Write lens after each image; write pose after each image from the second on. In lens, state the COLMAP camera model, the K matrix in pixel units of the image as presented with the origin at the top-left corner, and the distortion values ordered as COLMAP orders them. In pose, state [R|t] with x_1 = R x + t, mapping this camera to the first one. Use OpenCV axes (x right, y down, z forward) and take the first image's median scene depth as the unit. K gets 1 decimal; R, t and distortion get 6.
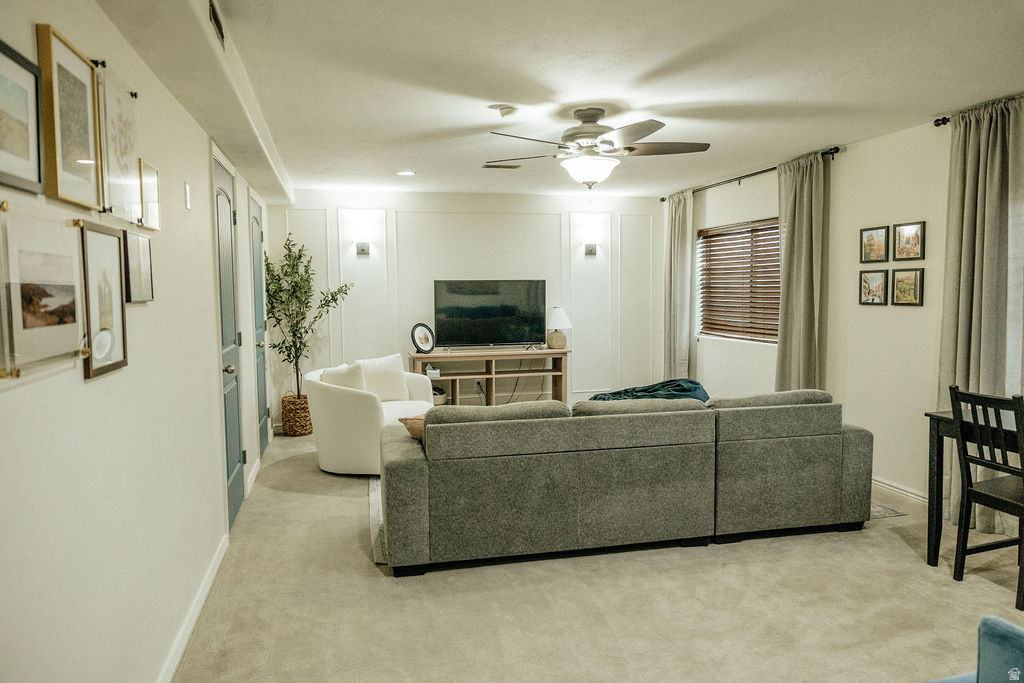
lens RADIAL K [[687.7, 0, 512.9], [0, 687.7, 340.4], [0, 0, 1]] dist [-0.003325, 0.007449]
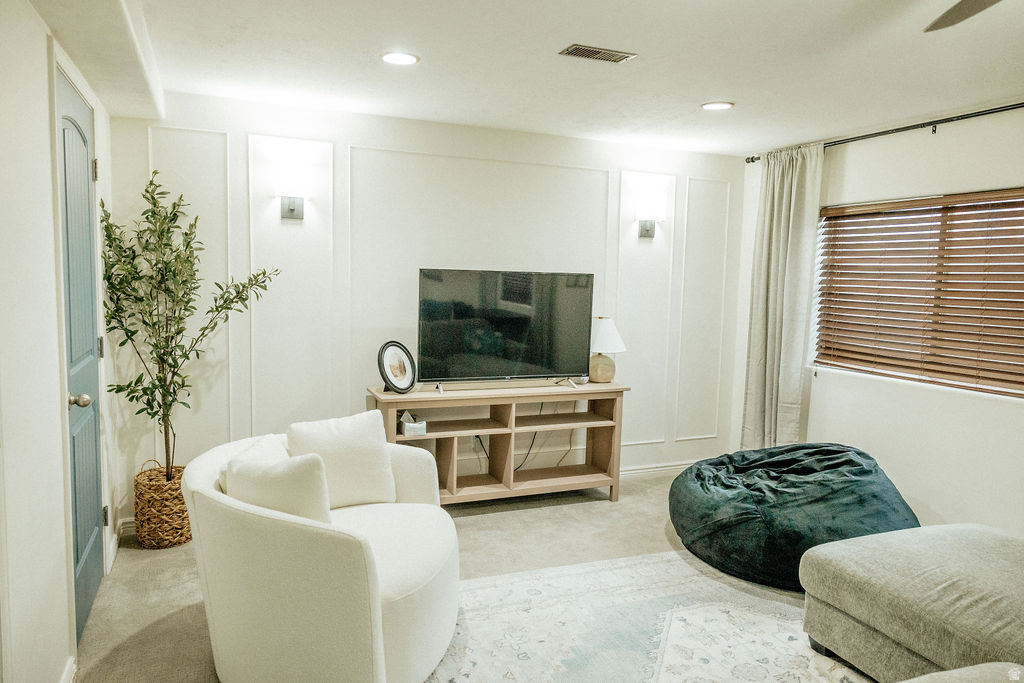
lens RADIAL K [[687.7, 0, 509.6], [0, 687.7, 339.6], [0, 0, 1]] dist [-0.003325, 0.007449]
pose [[0.986987, 0.020679, 0.159464, -0.130829], [-0.023843, 0.999554, 0.017958, -0.039445], [-0.159021, -0.021527, 0.987040, 0.412015]]
